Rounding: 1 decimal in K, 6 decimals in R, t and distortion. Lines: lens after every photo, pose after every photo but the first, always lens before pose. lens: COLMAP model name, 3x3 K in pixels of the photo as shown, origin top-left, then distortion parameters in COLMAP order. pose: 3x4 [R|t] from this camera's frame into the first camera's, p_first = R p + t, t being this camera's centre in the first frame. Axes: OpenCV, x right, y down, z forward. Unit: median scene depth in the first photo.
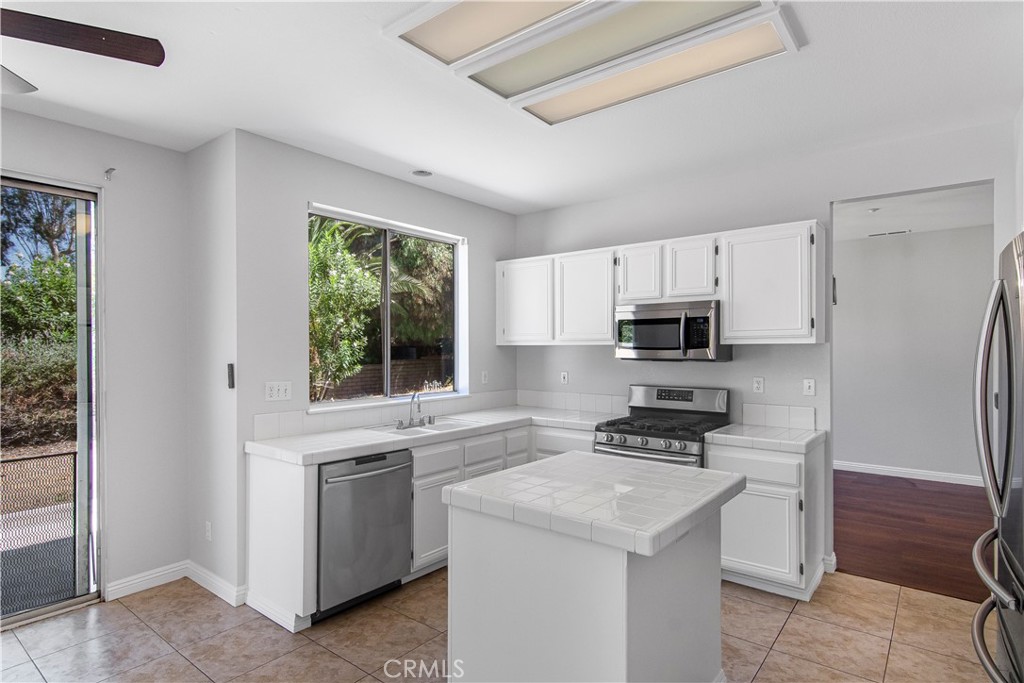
lens RADIAL K [[537.4, 0, 513.6], [0, 537.4, 347.4], [0, 0, 1]] dist [0.001128, 0.000133]
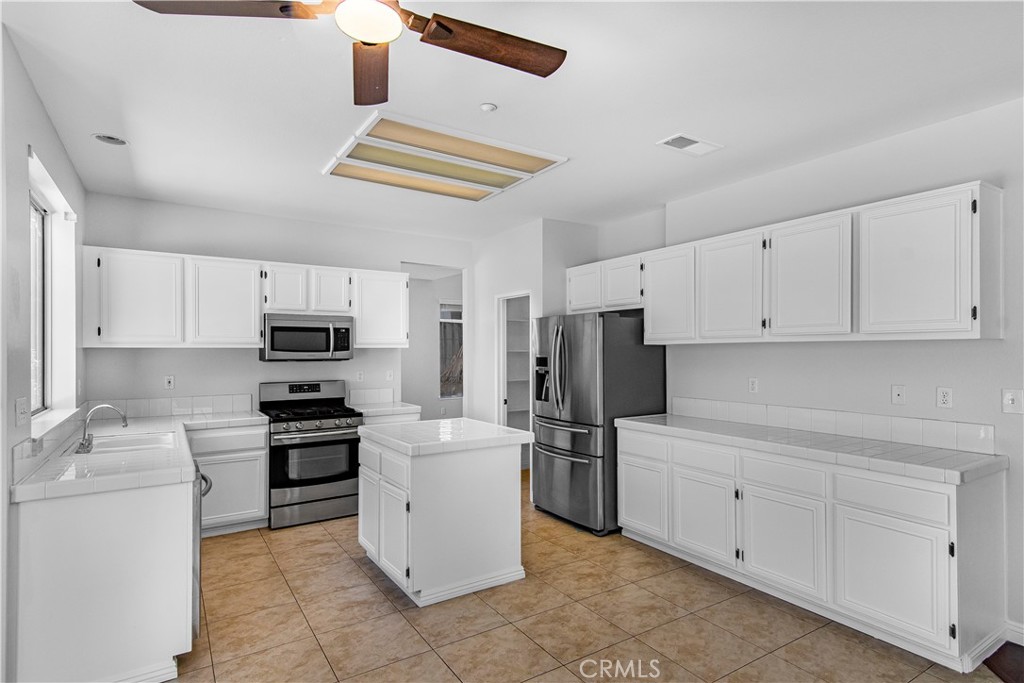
lens RADIAL K [[537.4, 0, 513.6], [0, 537.4, 347.4], [0, 0, 1]] dist [0.001128, 0.000133]
pose [[0.316799, 0.005771, 0.948475, -0.765994], [-0.001599, 0.999983, -0.005550, -0.000354], [-0.948491, 0.000241, 0.316803, 0.146160]]
